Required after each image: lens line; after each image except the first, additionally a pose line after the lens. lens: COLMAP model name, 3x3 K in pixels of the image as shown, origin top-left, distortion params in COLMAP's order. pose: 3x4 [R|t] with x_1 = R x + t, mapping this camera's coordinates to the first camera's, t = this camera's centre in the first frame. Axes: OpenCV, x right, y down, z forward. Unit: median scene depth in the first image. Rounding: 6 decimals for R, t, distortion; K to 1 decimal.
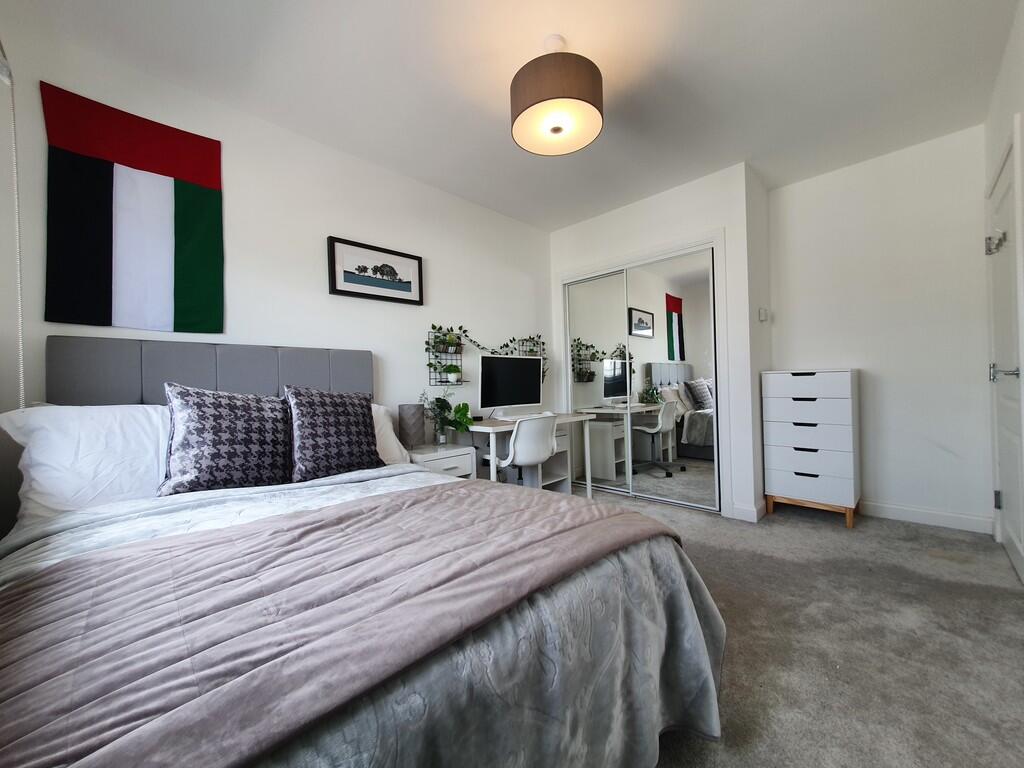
lens RADIAL K [[405.0, 0, 513.0], [0, 405.0, 380.3], [0, 0, 1]] dist [0.009479, -0.000872]
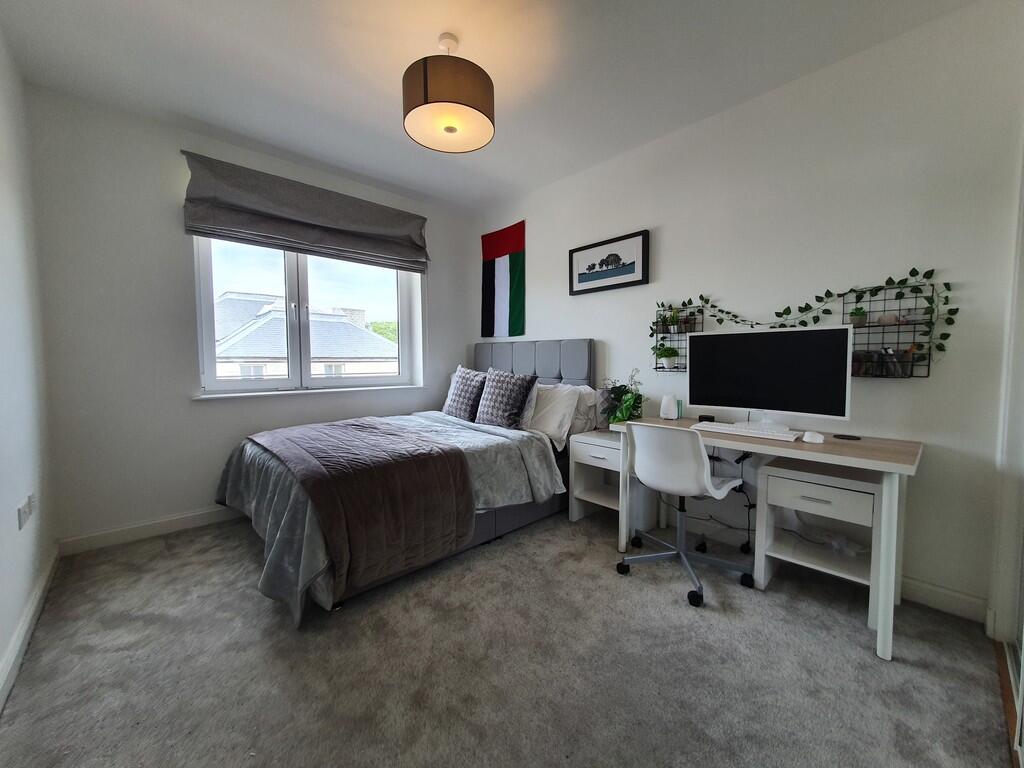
lens RADIAL K [[405.0, 0, 513.3], [0, 405.0, 385.9], [0, 0, 1]] dist [0.009479, -0.000872]
pose [[-0.036141, 0.077651, -0.996325, 0.732433], [0.003258, 0.996981, 0.077583, -0.027593], [0.999341, -0.000442, -0.036285, 0.753945]]
